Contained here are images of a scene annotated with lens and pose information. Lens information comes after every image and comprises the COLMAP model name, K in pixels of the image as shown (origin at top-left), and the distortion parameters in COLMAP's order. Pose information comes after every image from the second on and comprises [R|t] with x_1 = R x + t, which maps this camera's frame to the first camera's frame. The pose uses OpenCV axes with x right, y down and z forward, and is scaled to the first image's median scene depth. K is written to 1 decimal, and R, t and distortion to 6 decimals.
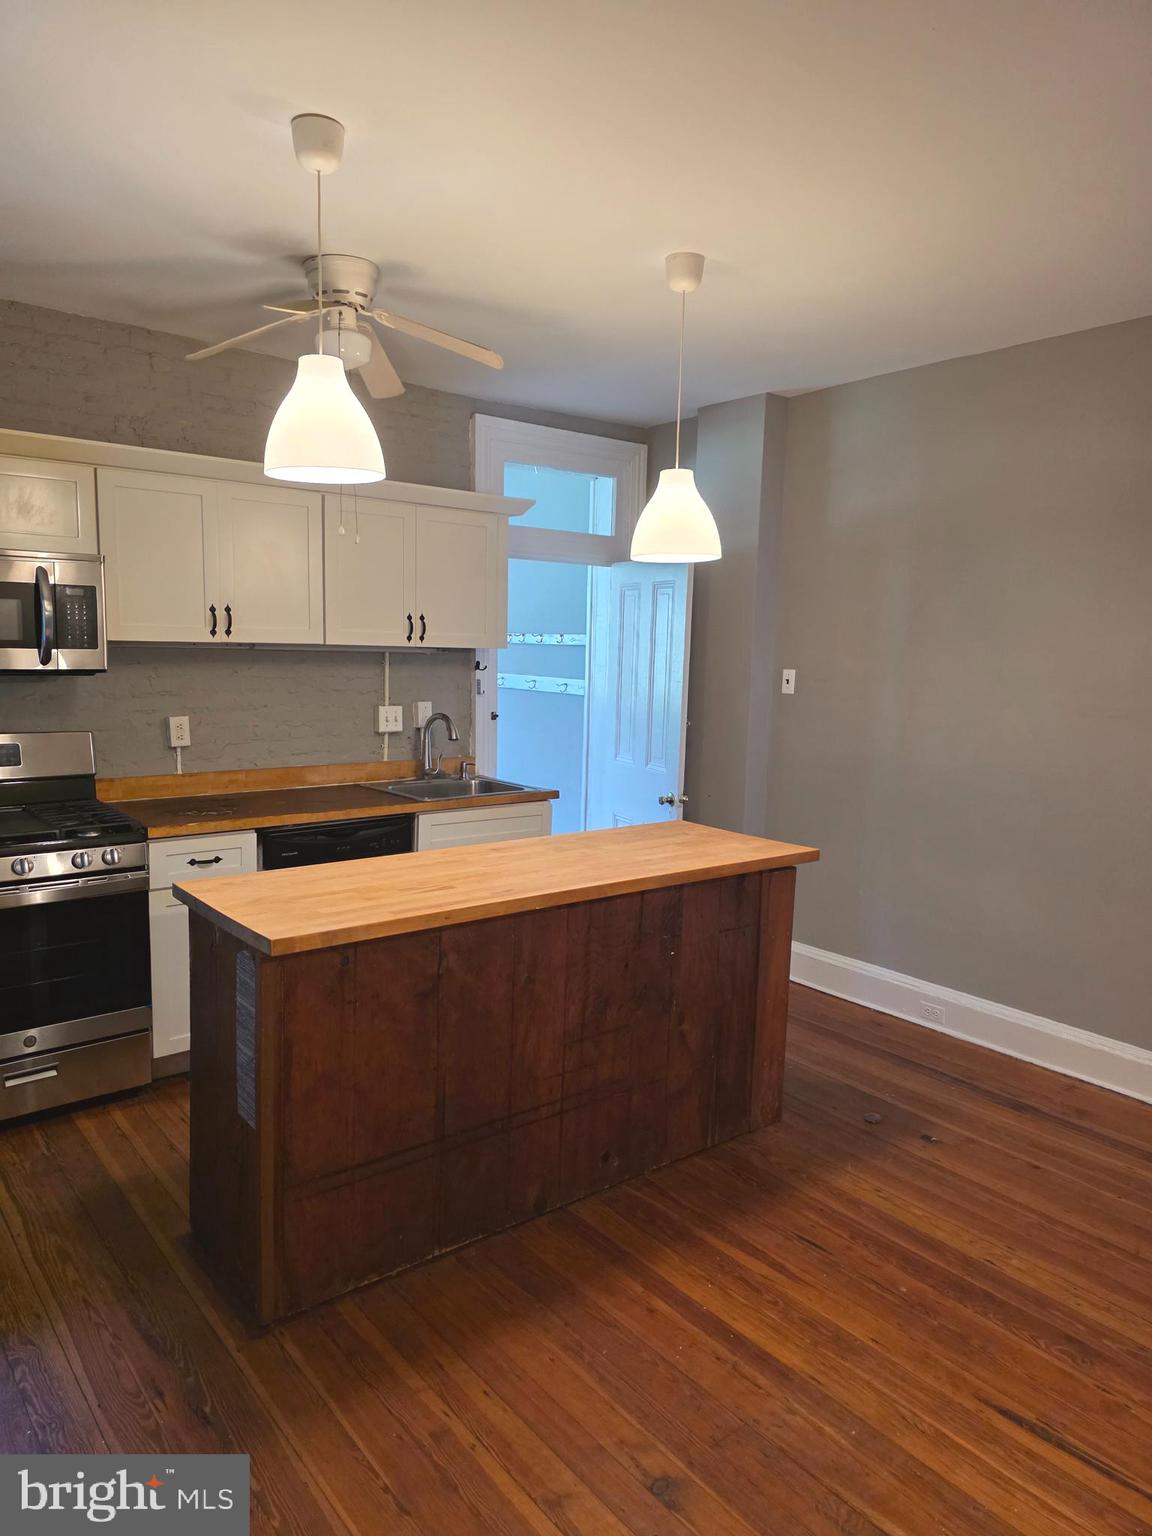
lens RADIAL K [[1032.3, 0, 572.3], [0, 1032.3, 772.6], [0, 0, 1]] dist [0.063529, -0.065826]
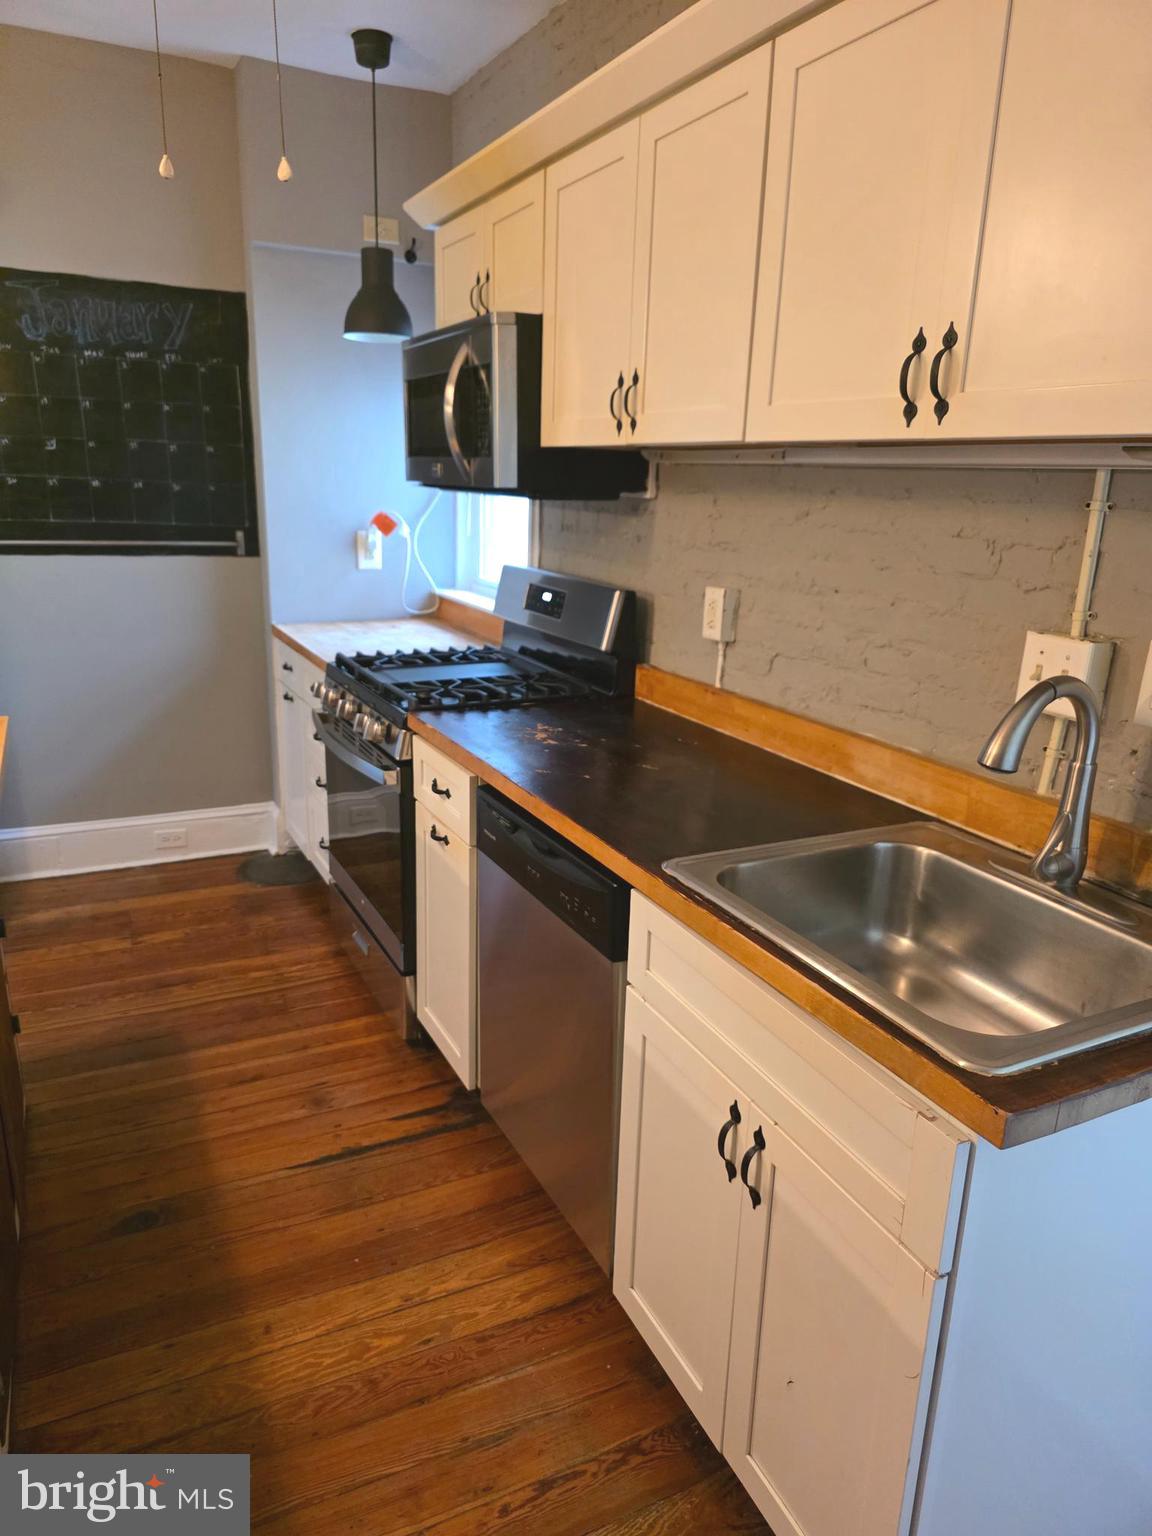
lens RADIAL K [[1046.4, 0, 572.6], [0, 1046.4, 776.6], [0, 0, 1]] dist [0.056369, -0.042077]
pose [[-0.223480, 0.240005, -0.944698, 0.257972], [-0.160481, 0.946924, 0.278534, -0.123942], [0.961407, 0.213853, -0.173102, 1.246655]]
